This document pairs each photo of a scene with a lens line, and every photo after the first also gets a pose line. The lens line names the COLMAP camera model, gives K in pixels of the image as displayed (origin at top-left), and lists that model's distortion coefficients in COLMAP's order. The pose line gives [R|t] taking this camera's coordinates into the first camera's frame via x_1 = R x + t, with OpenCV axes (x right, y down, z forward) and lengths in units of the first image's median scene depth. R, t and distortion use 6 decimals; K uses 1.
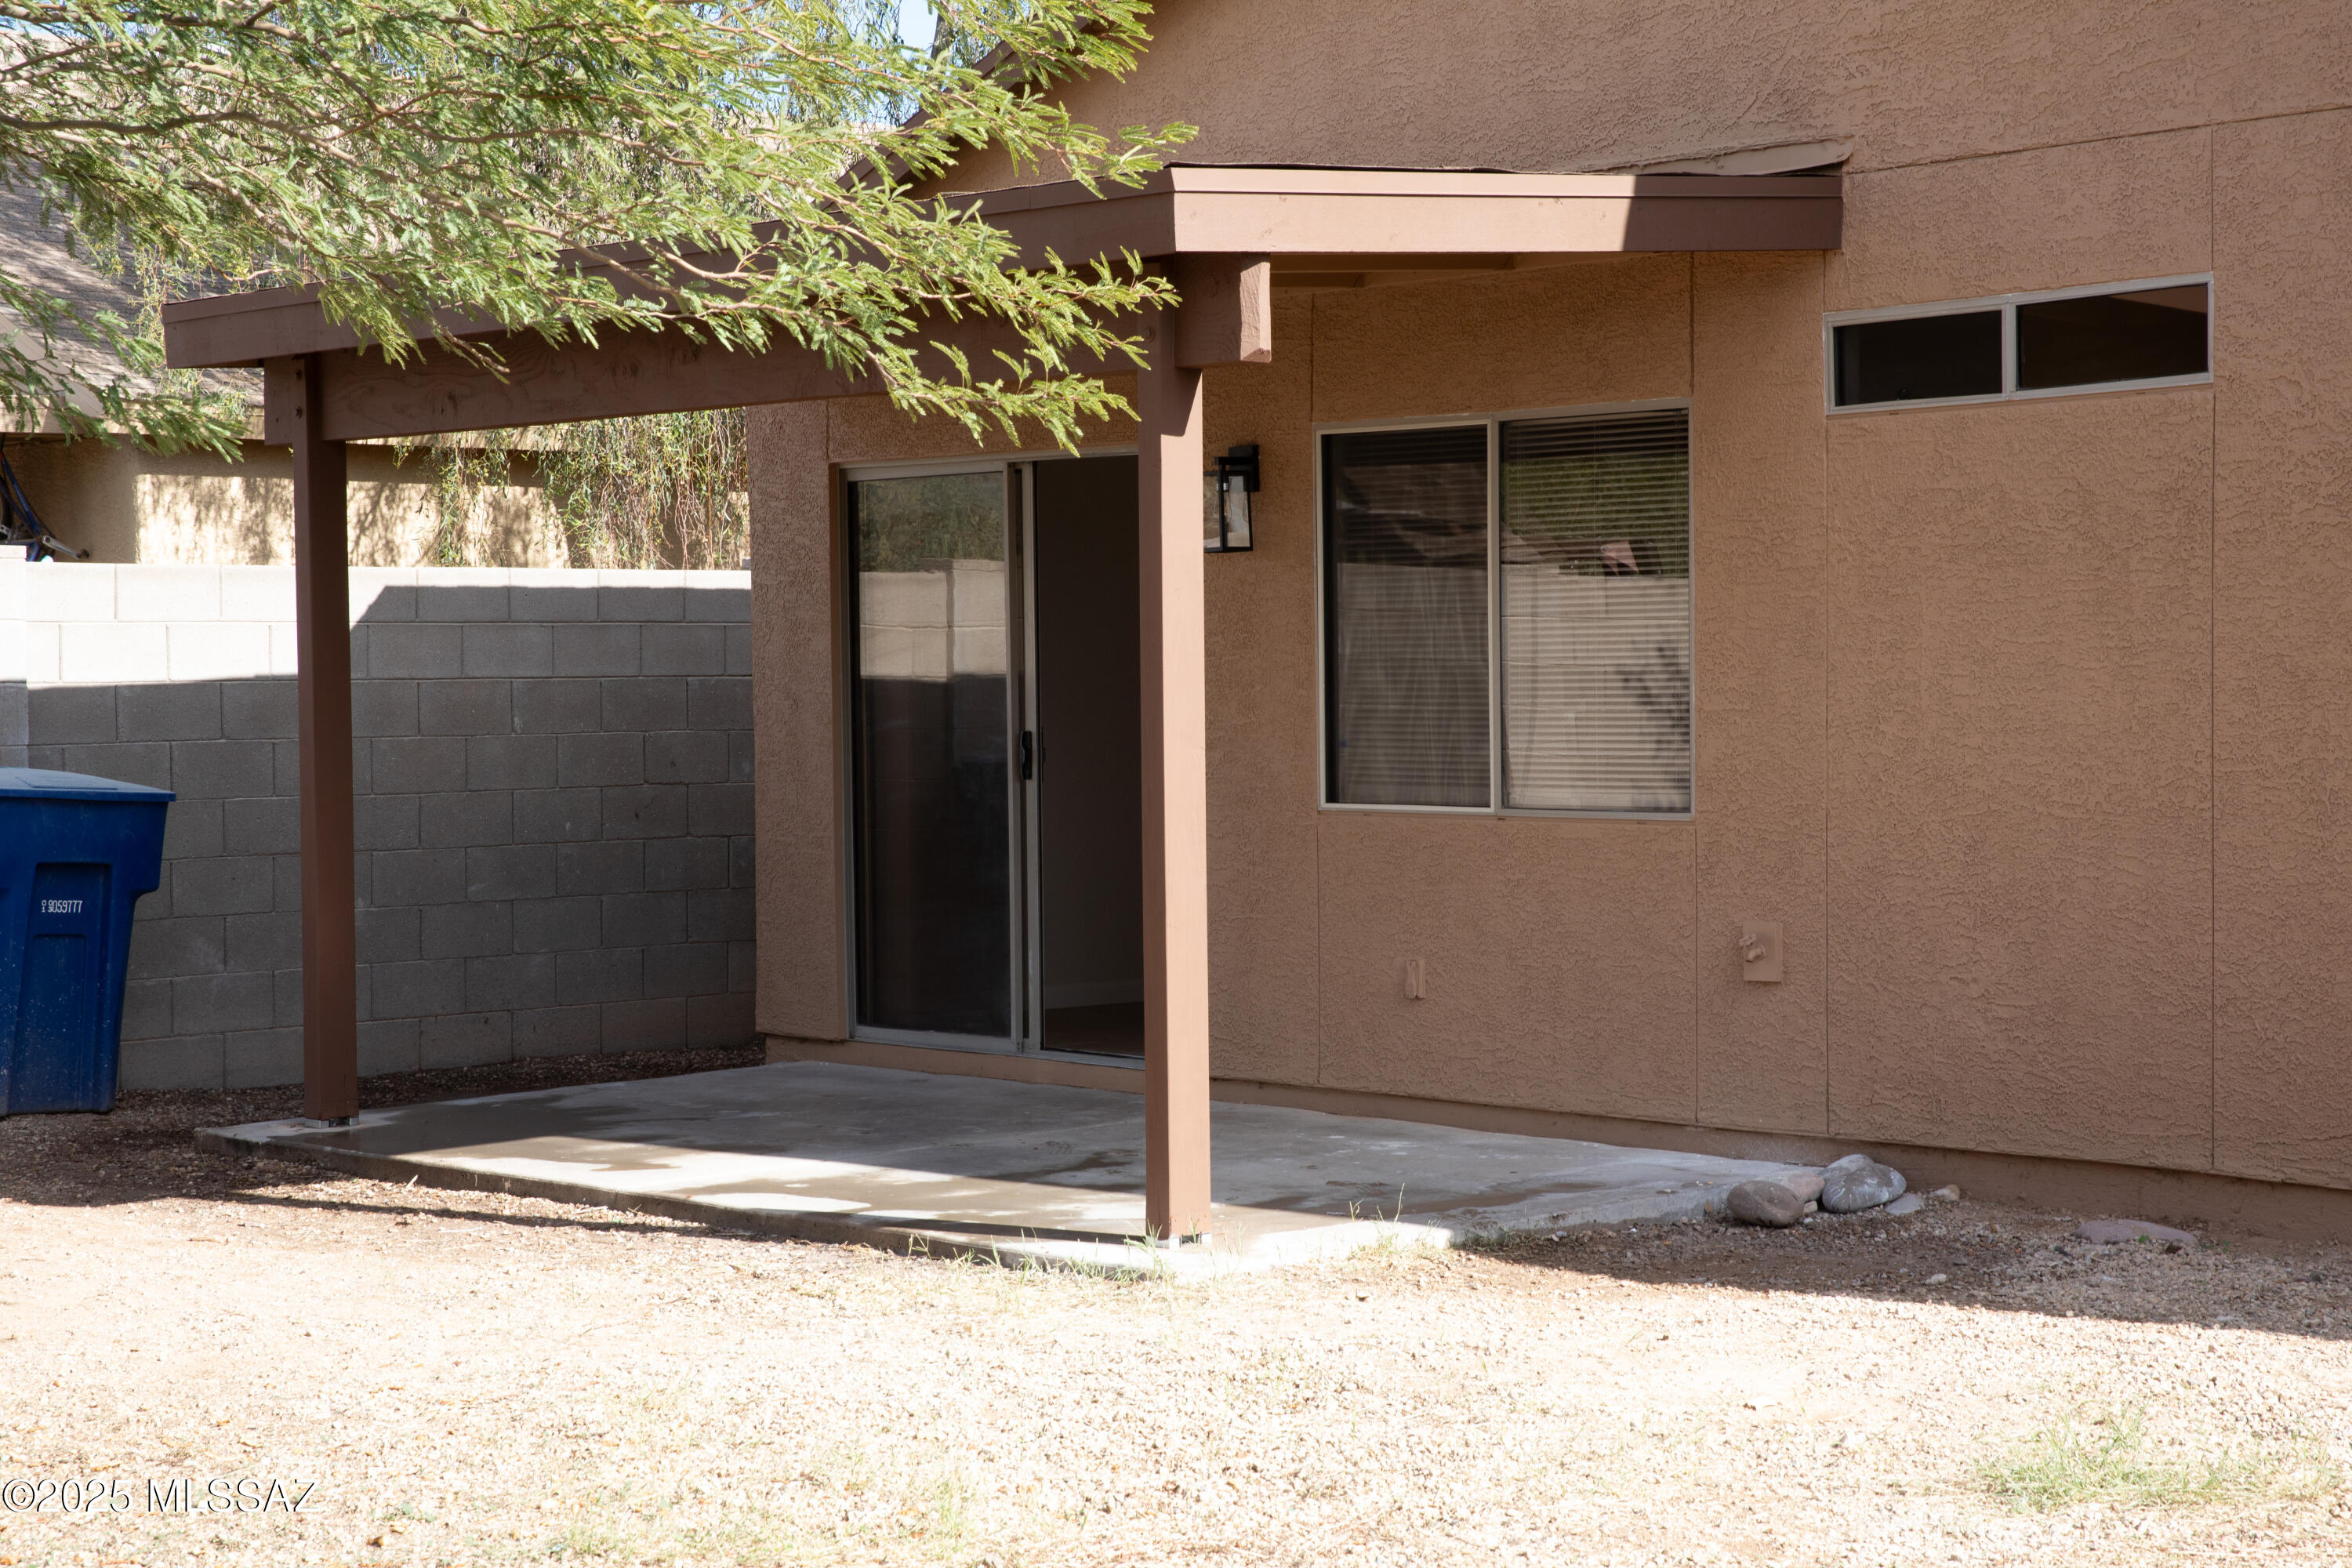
lens RADIAL K [[4522.2, 0, 1270.0], [0, 4522.2, 782.3], [0, 0, 1]] dist [0.076086, 0.489021]
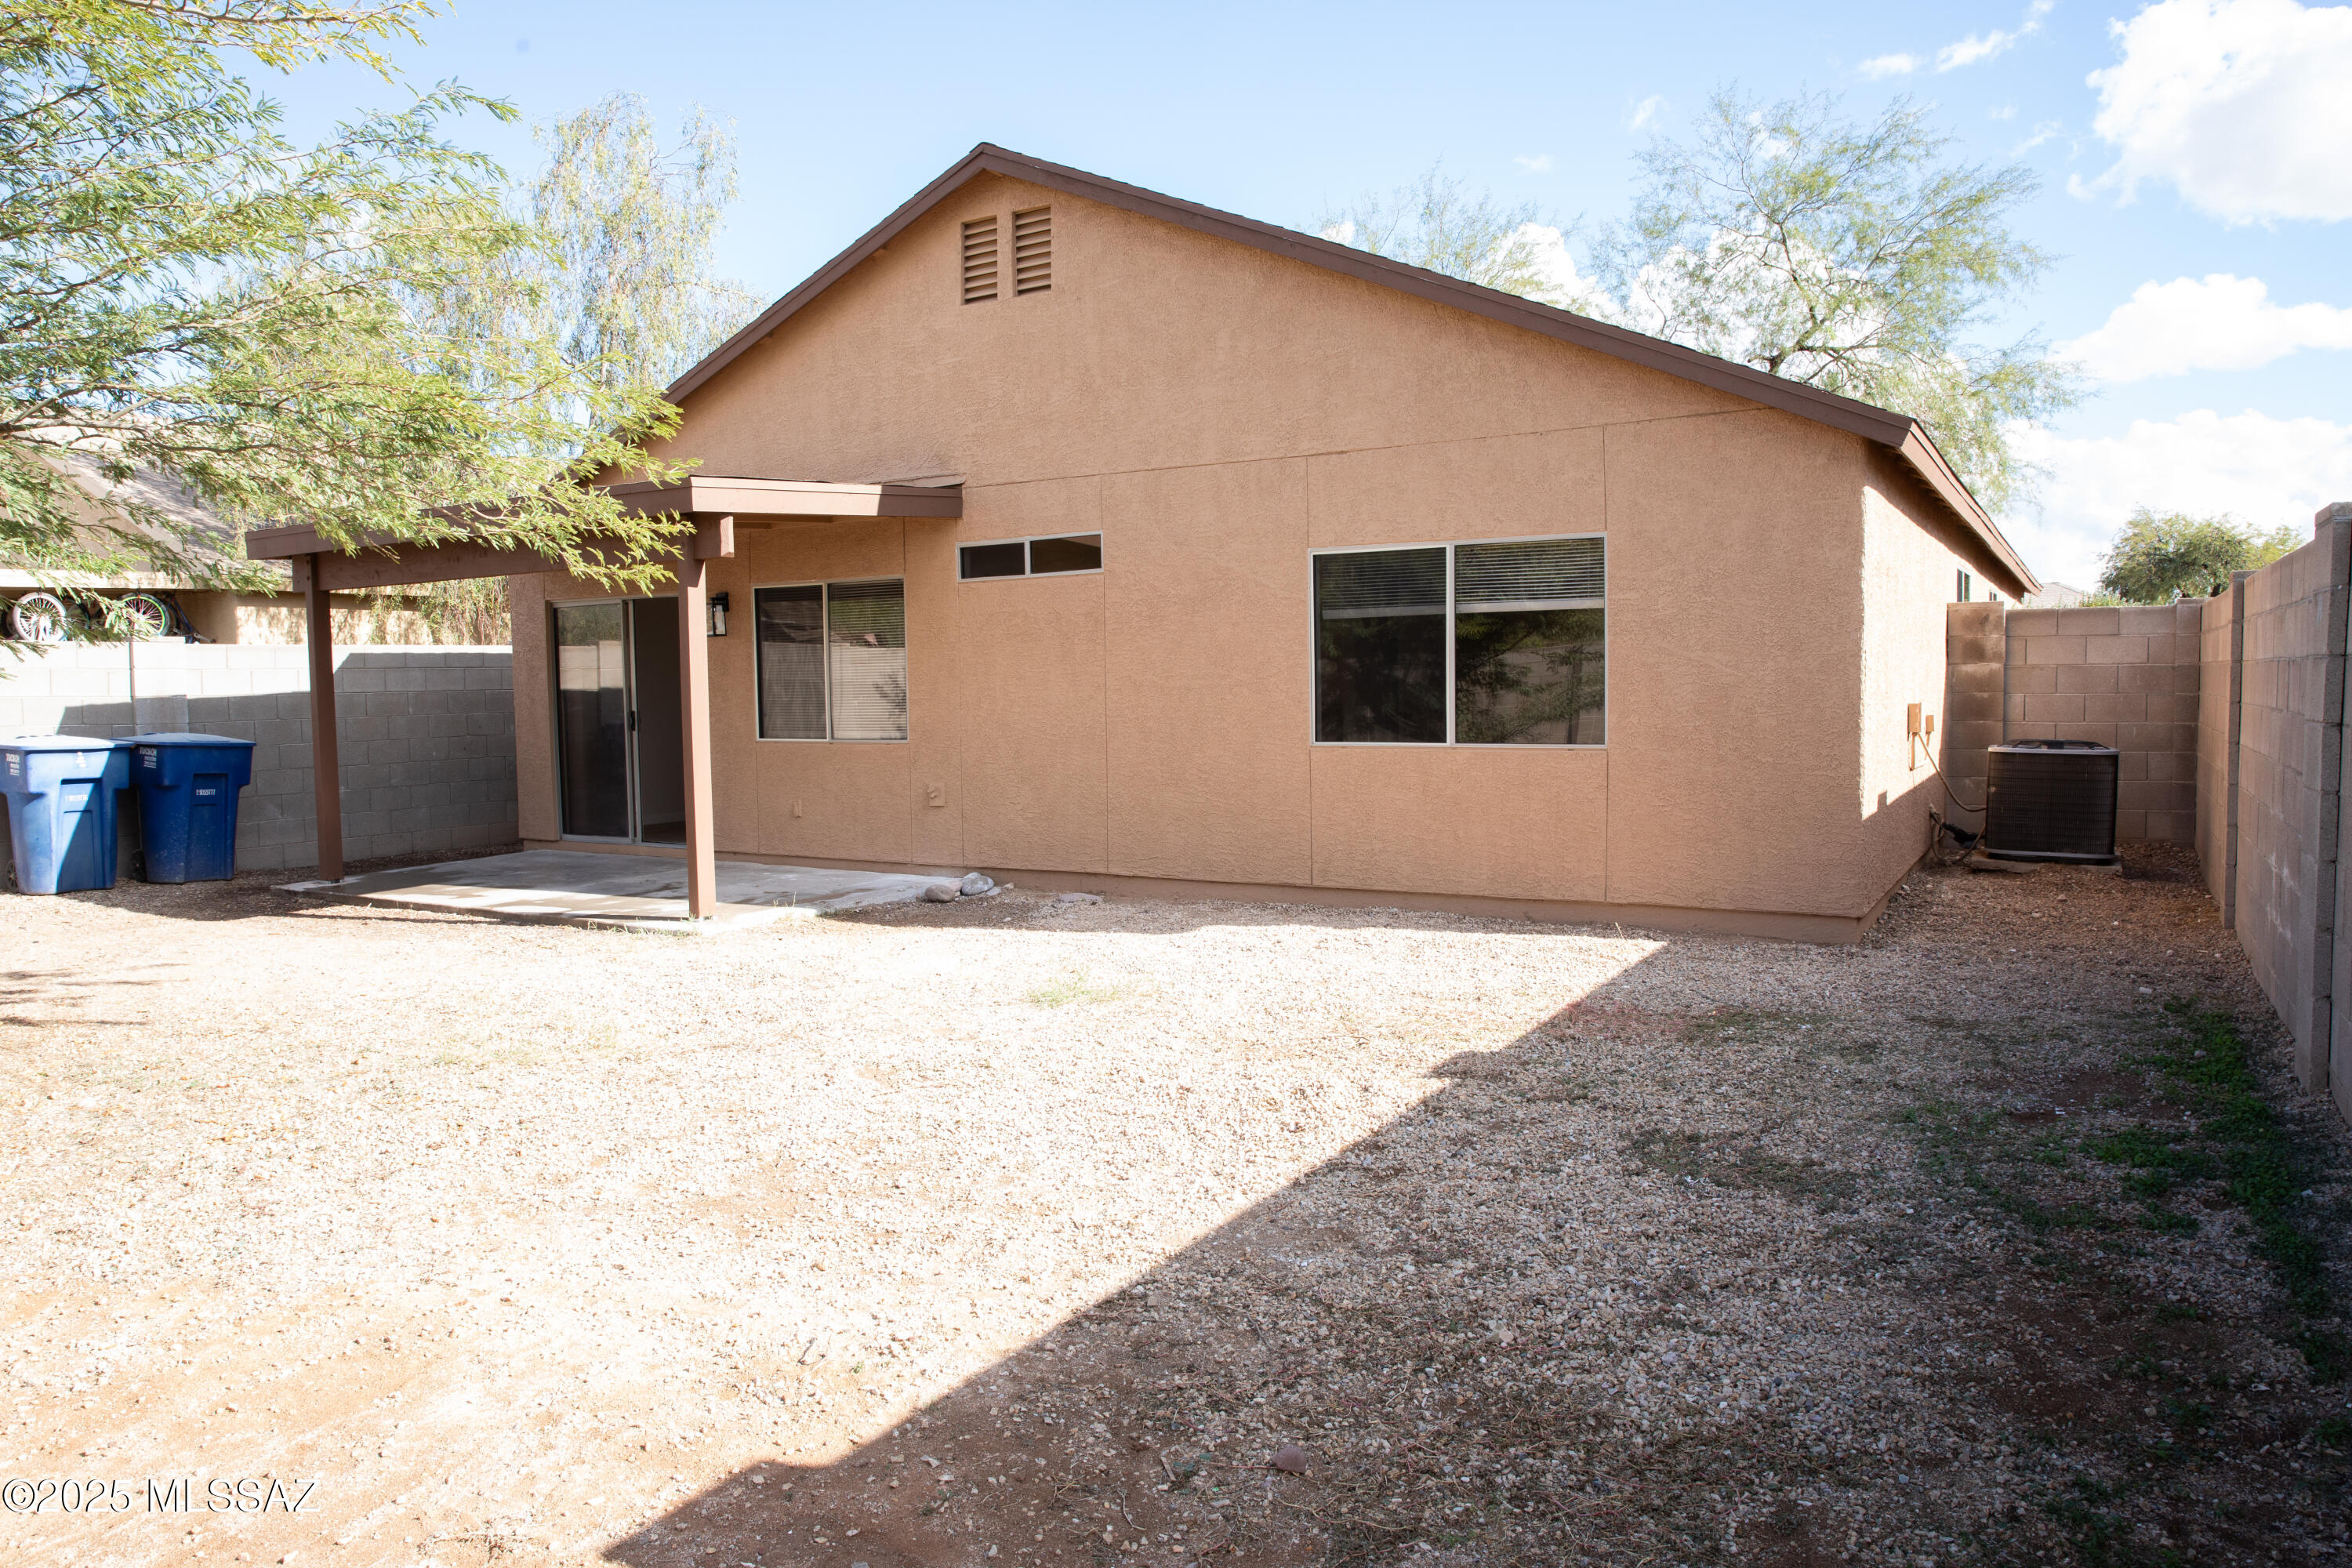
lens RADIAL K [[1583.7, 0, 1183.1], [0, 1583.7, 784.0], [0, 0, 1]] dist [-0.111076, 0.086696]
pose [[0.958956, -0.023408, 0.282586, -0.008702], [0.013567, 0.999233, 0.036733, 0.001052], [-0.283229, -0.031392, 0.958538, 0.114067]]
